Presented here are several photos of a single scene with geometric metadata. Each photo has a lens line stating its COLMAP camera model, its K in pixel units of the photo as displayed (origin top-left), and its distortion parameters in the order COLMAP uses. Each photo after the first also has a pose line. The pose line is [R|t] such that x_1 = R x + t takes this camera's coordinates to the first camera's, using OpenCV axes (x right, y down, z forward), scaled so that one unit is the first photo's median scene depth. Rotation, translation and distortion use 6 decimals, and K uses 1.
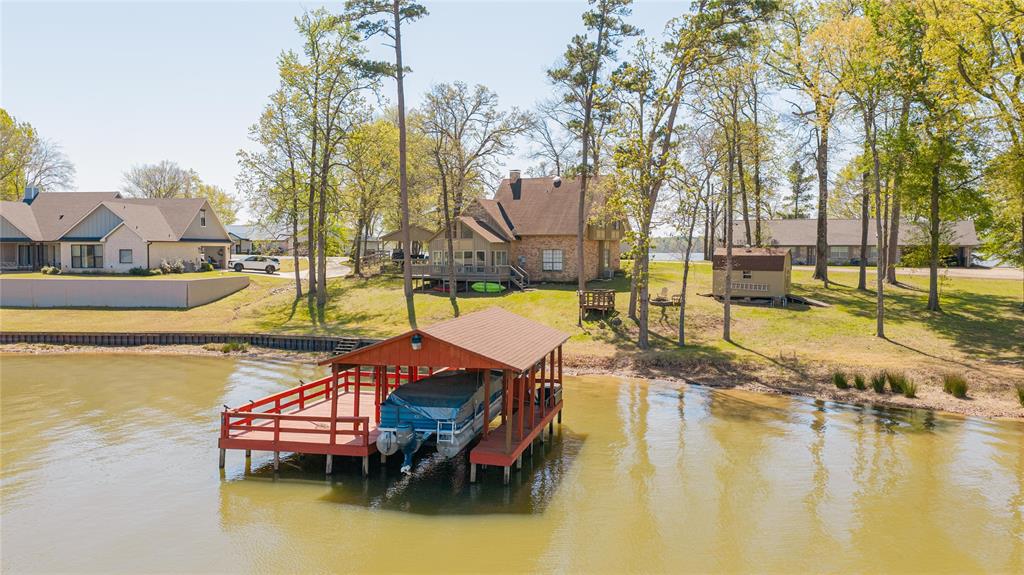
lens RADIAL K [[840.3, 0, 512.3], [0, 840.3, 279.3], [0, 0, 1]] dist [0.014303, -0.041607]
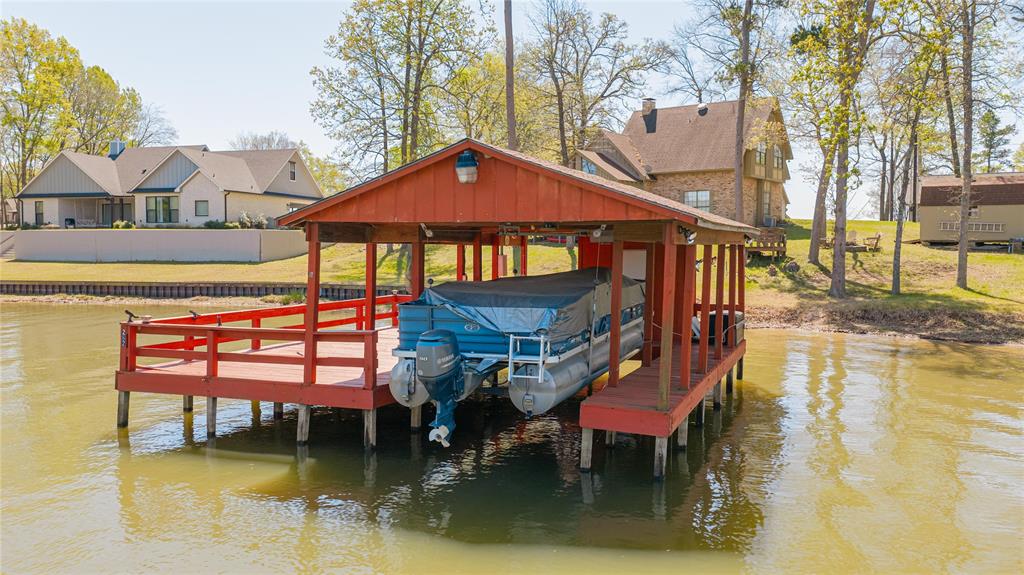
lens RADIAL K [[840.3, 0, 515.3], [0, 840.3, 287.4], [0, 0, 1]] dist [0.014303, -0.041607]
pose [[0.989555, 0.007591, -0.143957, -0.007568], [-0.006083, 0.999922, 0.010915, 0.053463], [0.144029, -0.009925, 0.989524, 0.210897]]
